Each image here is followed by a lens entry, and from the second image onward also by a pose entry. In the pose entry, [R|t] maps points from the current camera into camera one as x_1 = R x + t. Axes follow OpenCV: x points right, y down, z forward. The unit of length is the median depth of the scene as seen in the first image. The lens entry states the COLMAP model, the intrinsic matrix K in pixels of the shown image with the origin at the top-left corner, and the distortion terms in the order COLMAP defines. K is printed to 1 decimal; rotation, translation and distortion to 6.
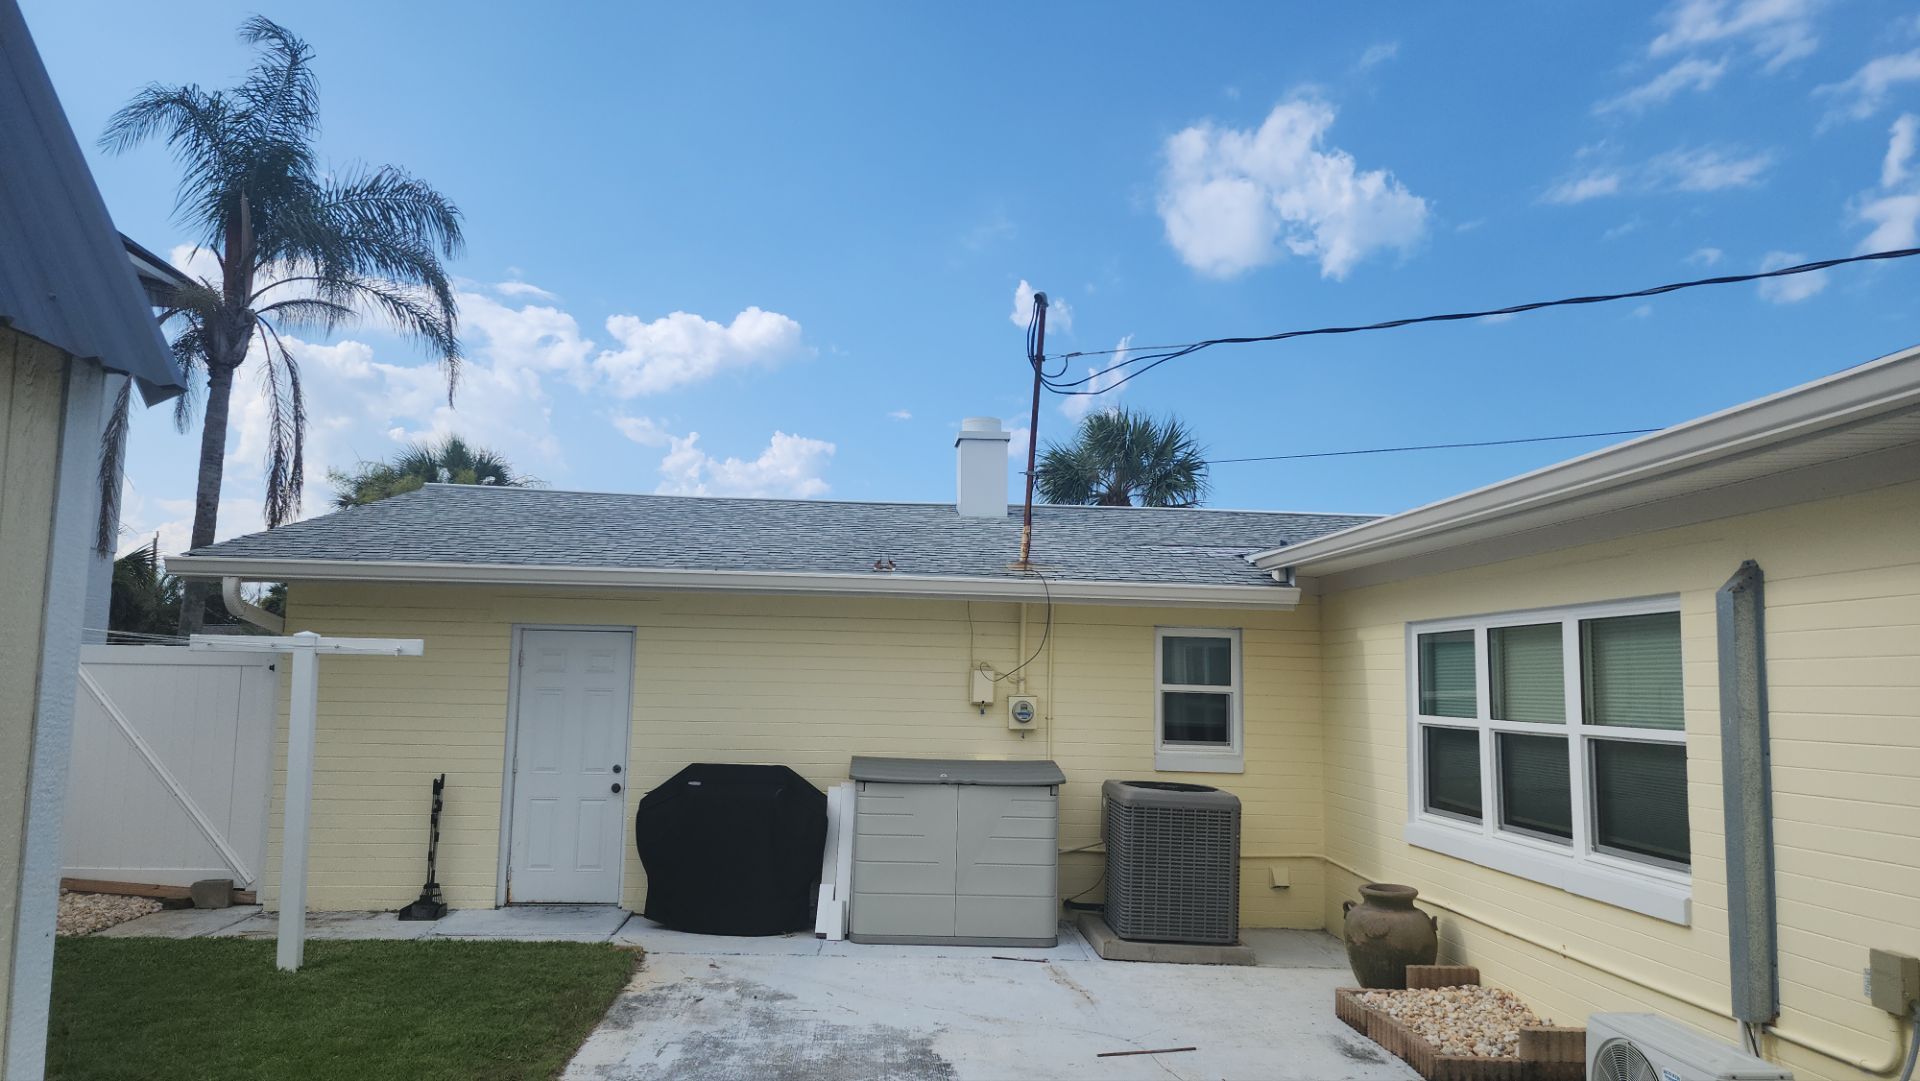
lens RADIAL K [[1234.8, 0, 957.7], [0, 1234.8, 580.6], [0, 0, 1]] dist [0.090816, -0.101193]
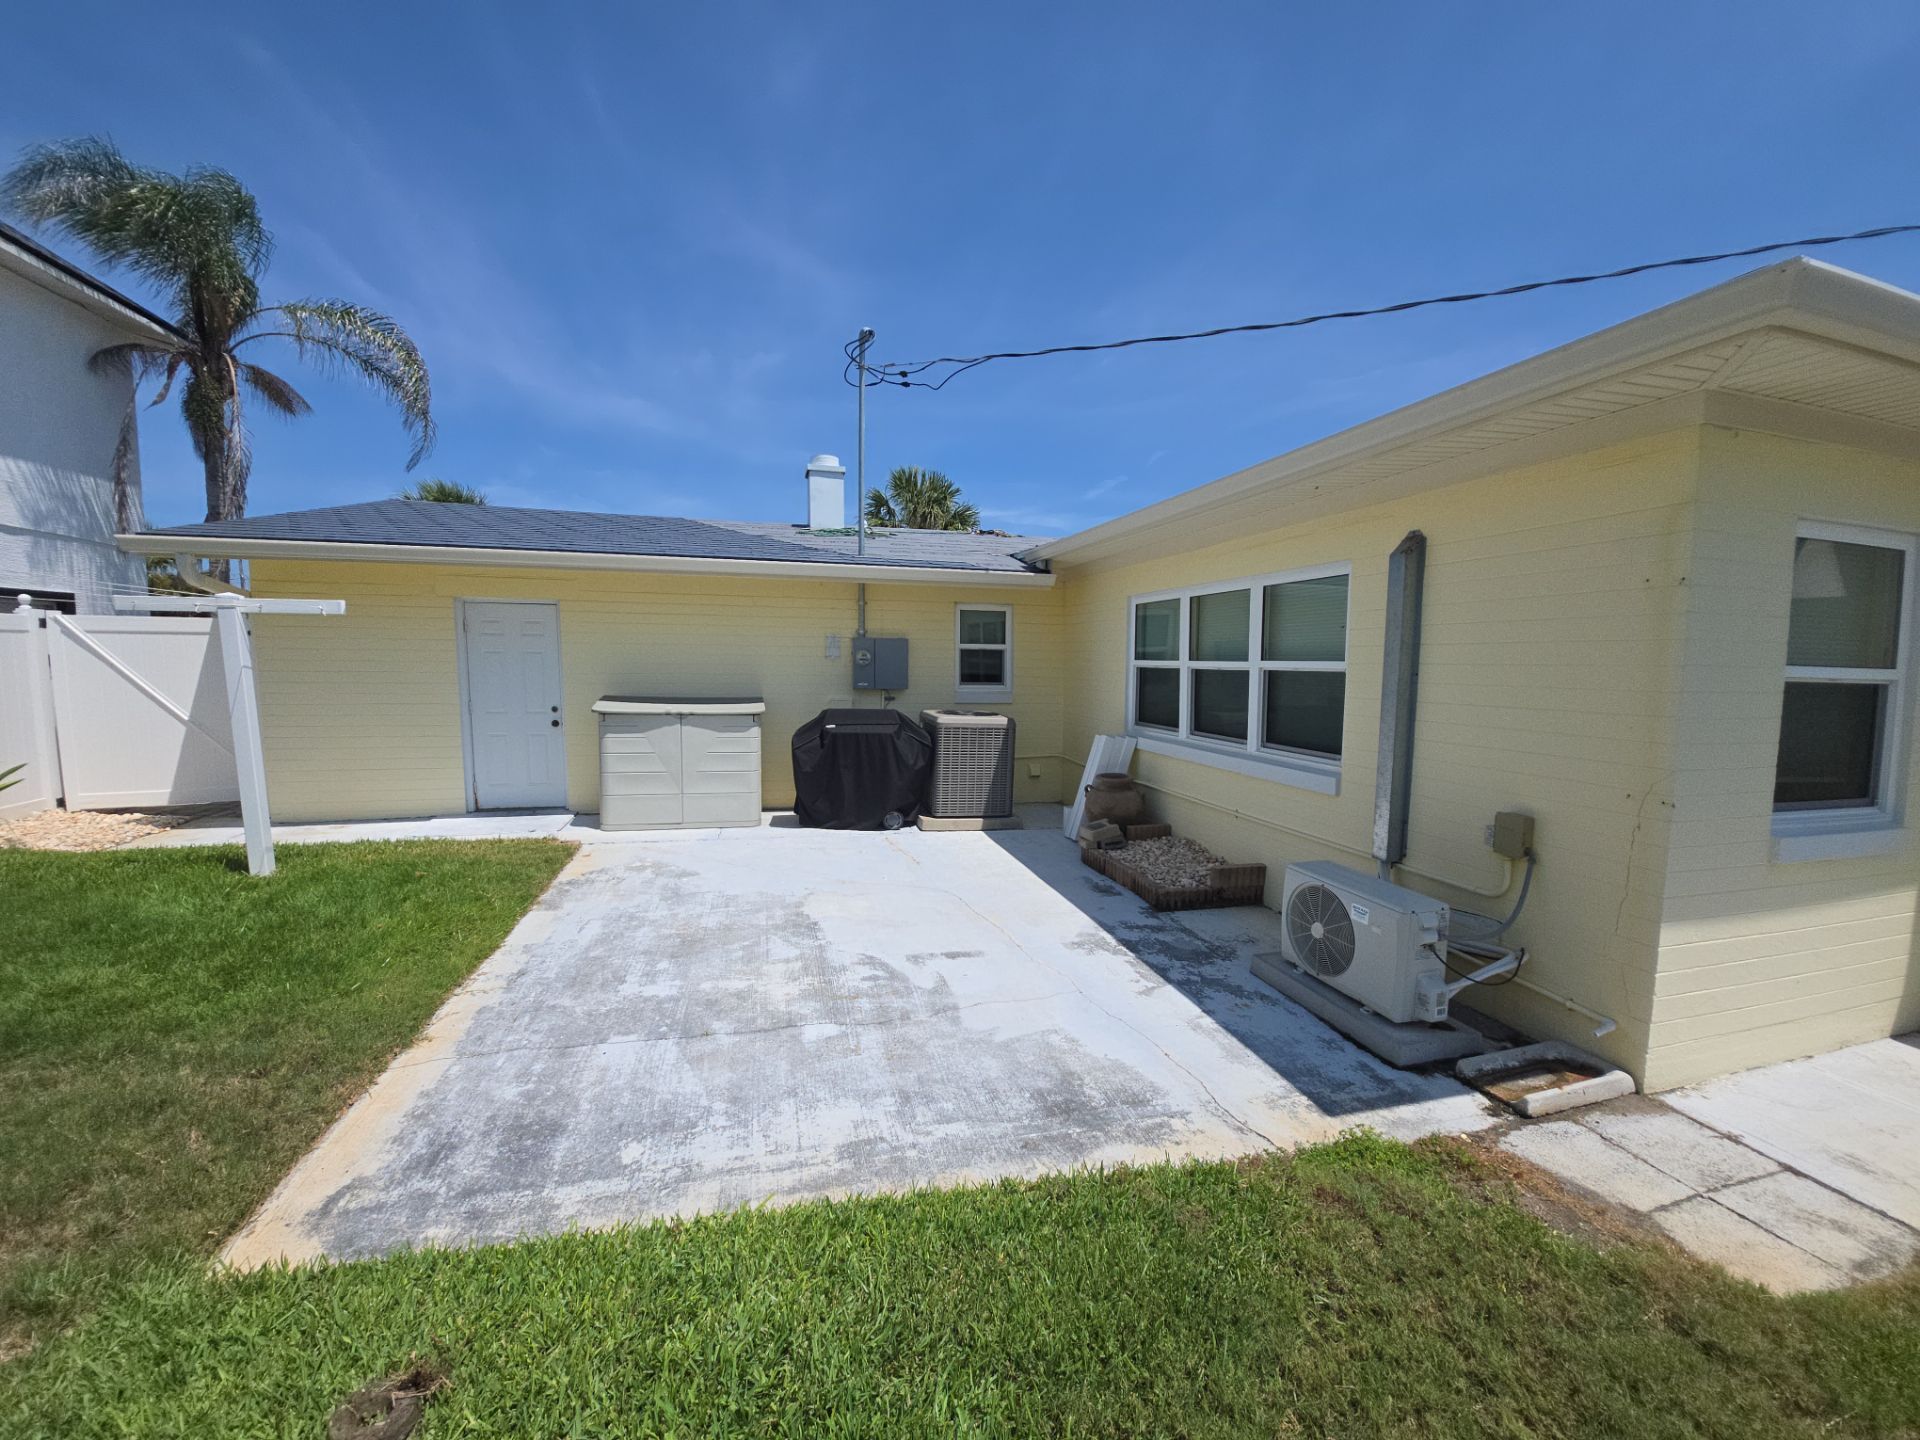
lens RADIAL K [[761.3, 0, 955.5], [0, 761.3, 724.8], [0, 0, 1]] dist [-0.001133, -0.008619]
pose [[0.984049, -0.025649, 0.176038, 0.000905], [-0.005251, 0.984932, 0.172860, 0.032760], [-0.177819, -0.171028, 0.969087, 0.178001]]
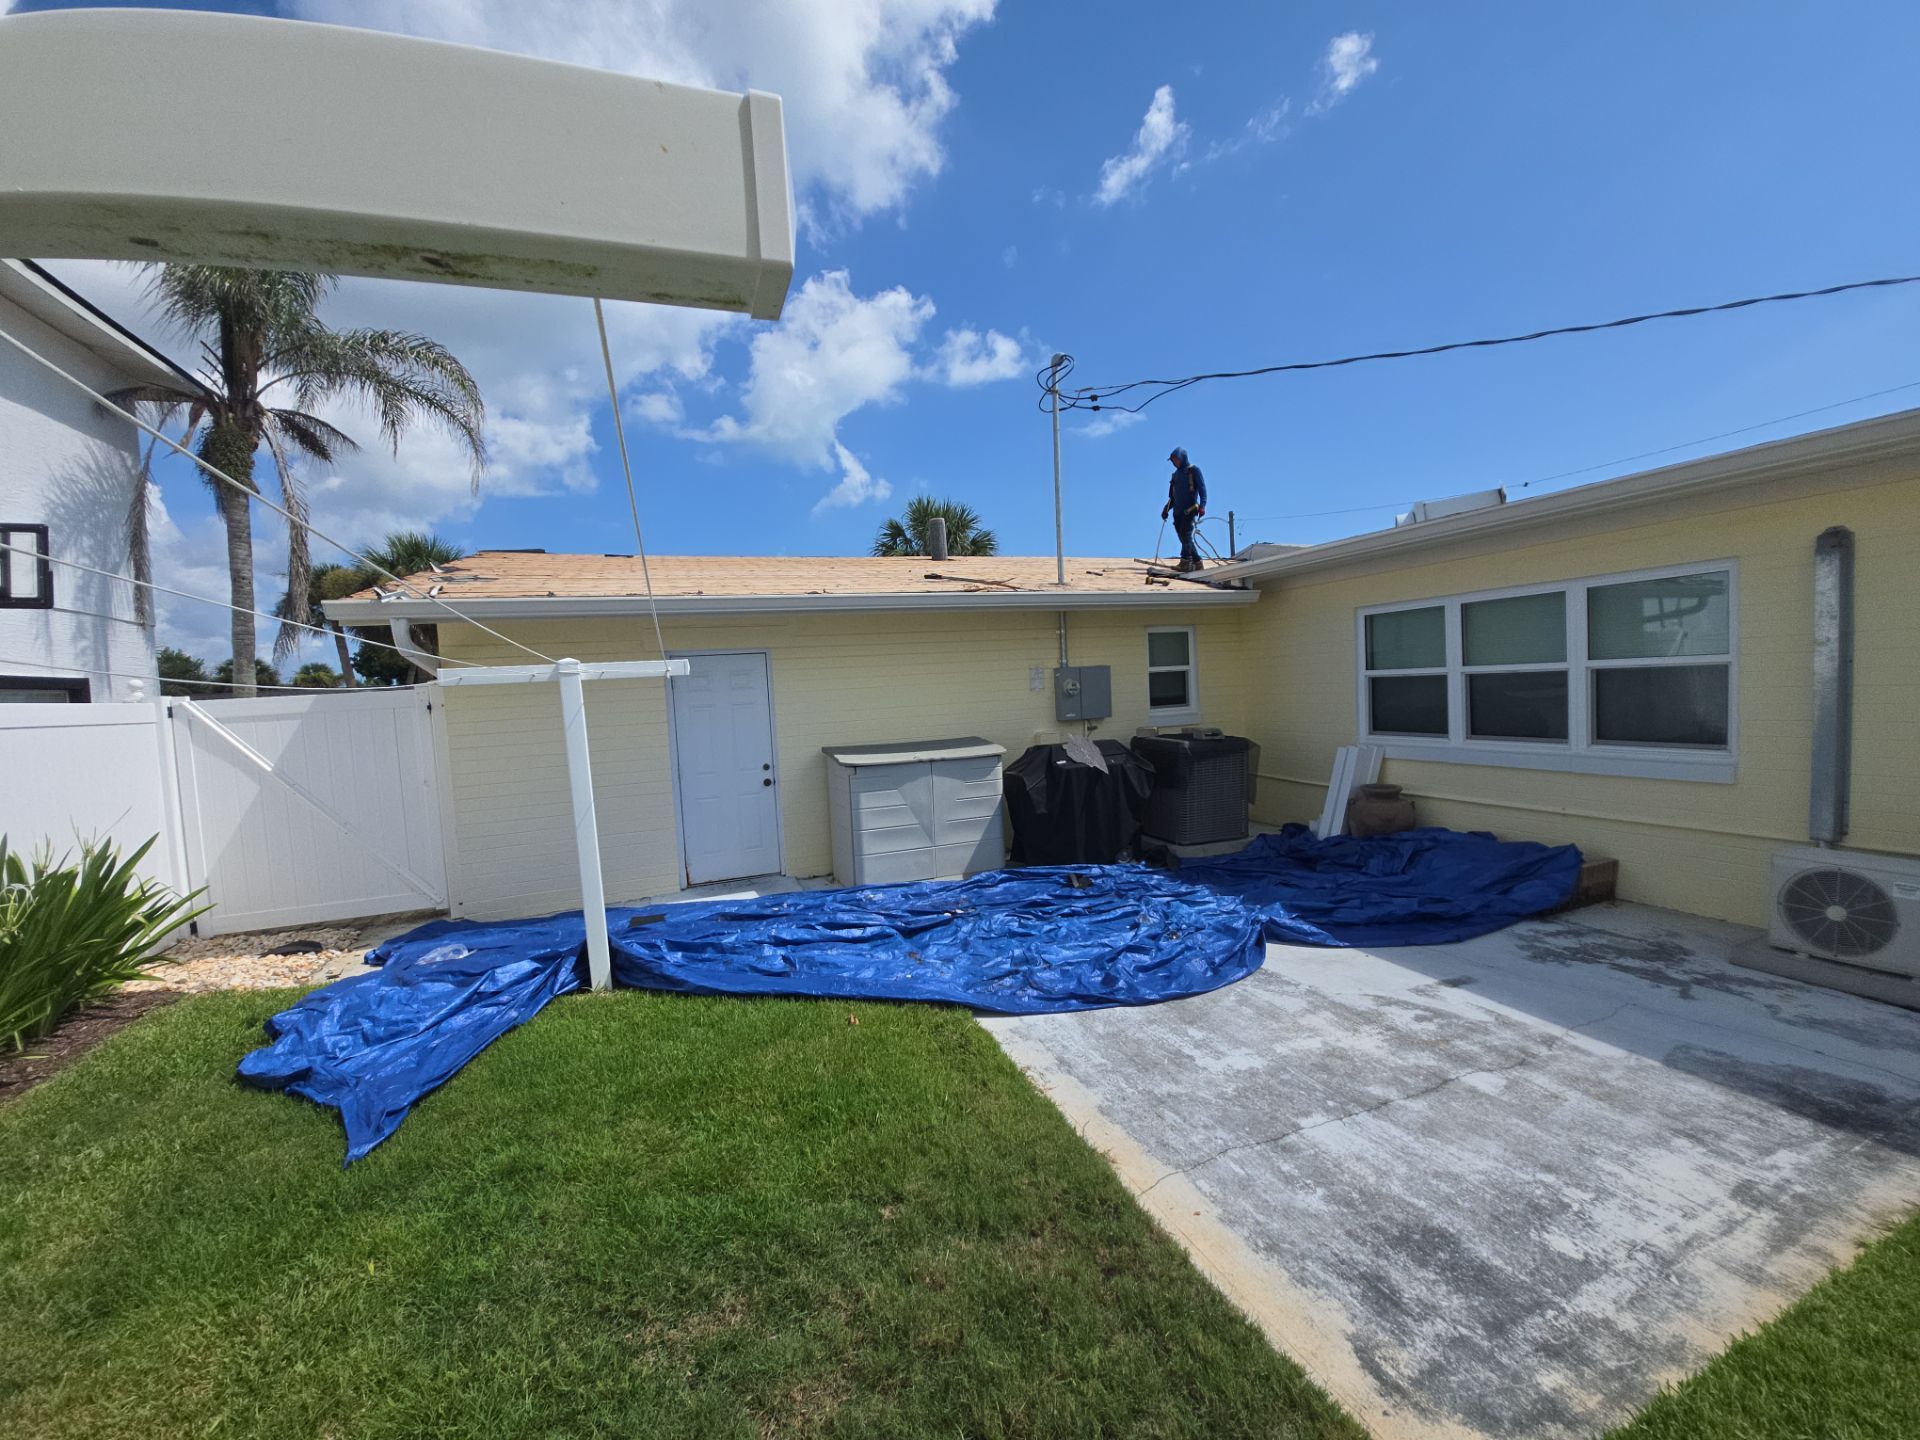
lens RADIAL K [[761.5, 0, 1019.8], [0, 761.5, 725.3], [0, 0, 1]] dist [-0.000550, -0.012605]
pose [[0.950655, -0.093354, 0.295871, -0.332505], [0.052640, 0.988363, 0.142713, 0.023894], [-0.305751, -0.120097, 0.944507, 0.299365]]
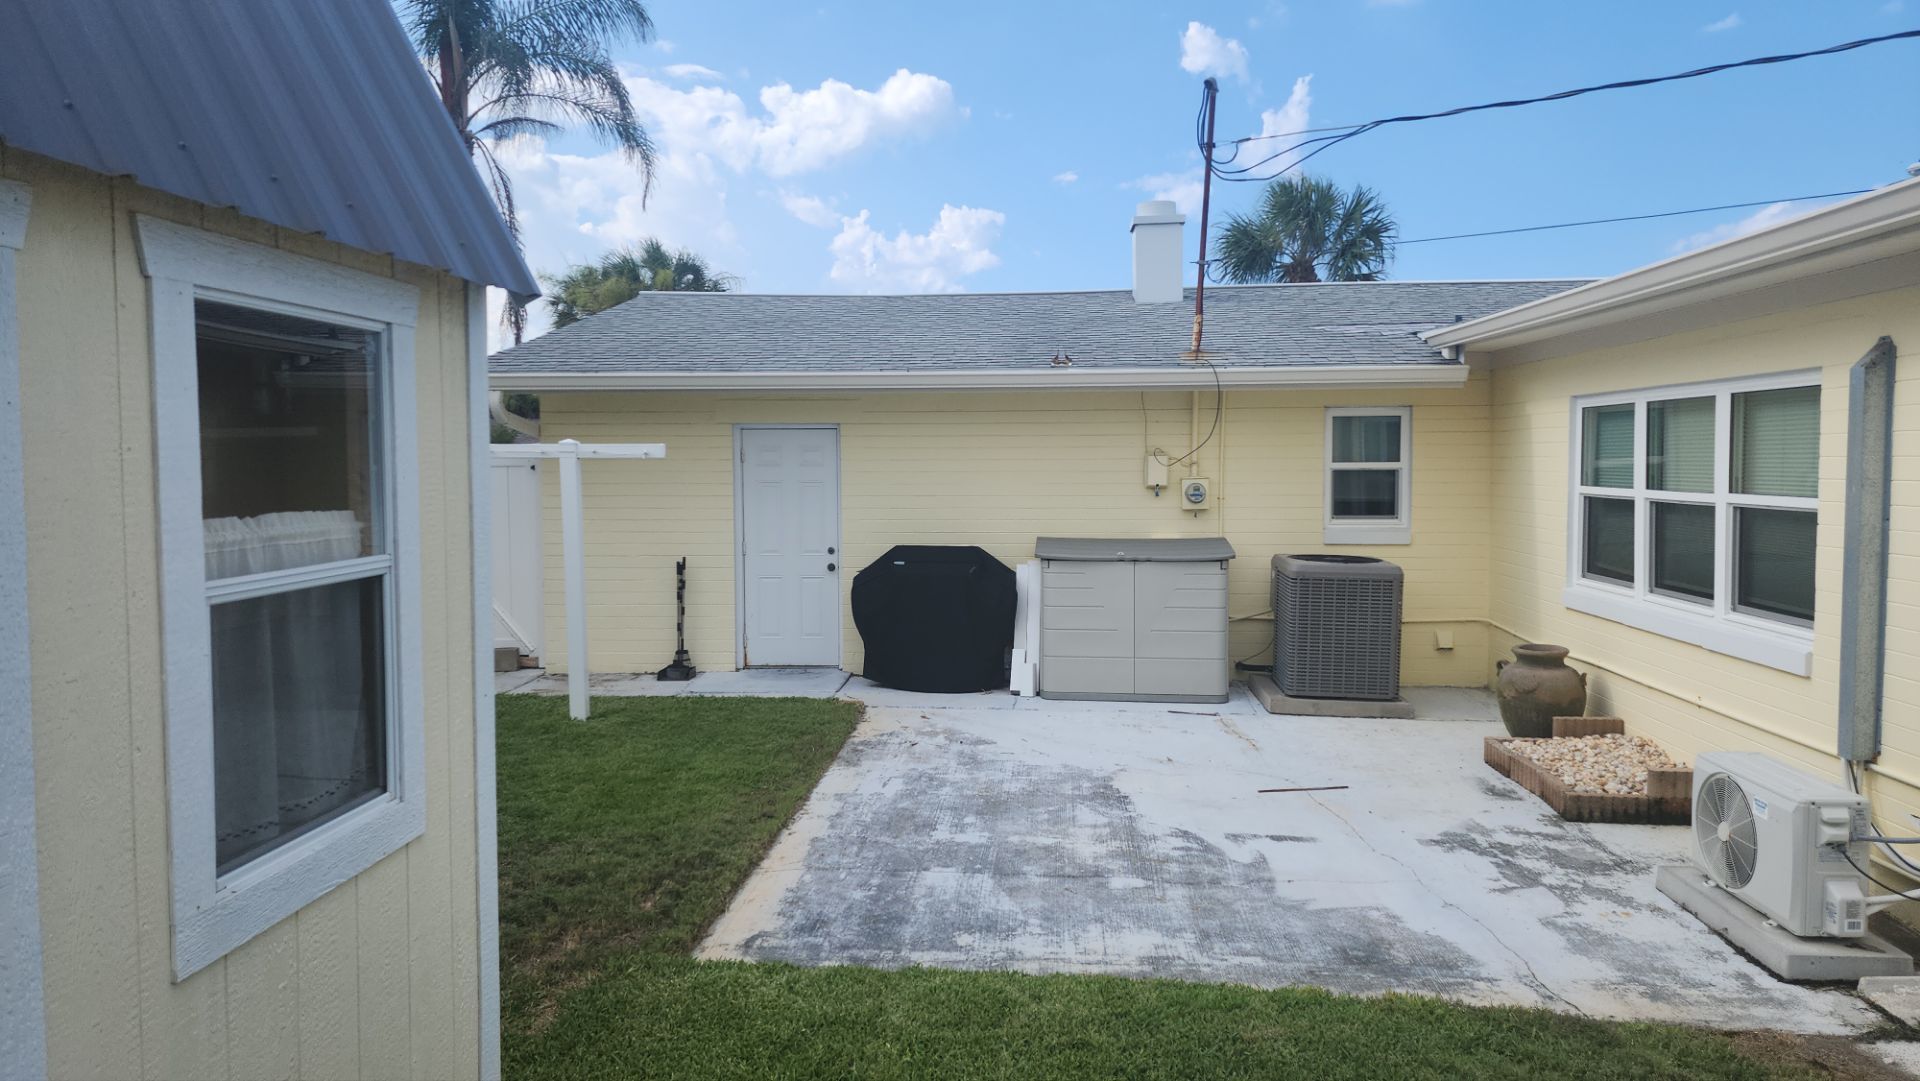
lens RADIAL K [[1210.7, 0, 1000.9], [0, 1210.7, 538.0], [0, 0, 1]] dist [0.112654, -0.147164]
pose [[0.992904, -0.018968, -0.117394, 0.010866], [0.035851, 0.989012, 0.143423, -0.015916], [0.113384, -0.146614, 0.982674, -0.077945]]
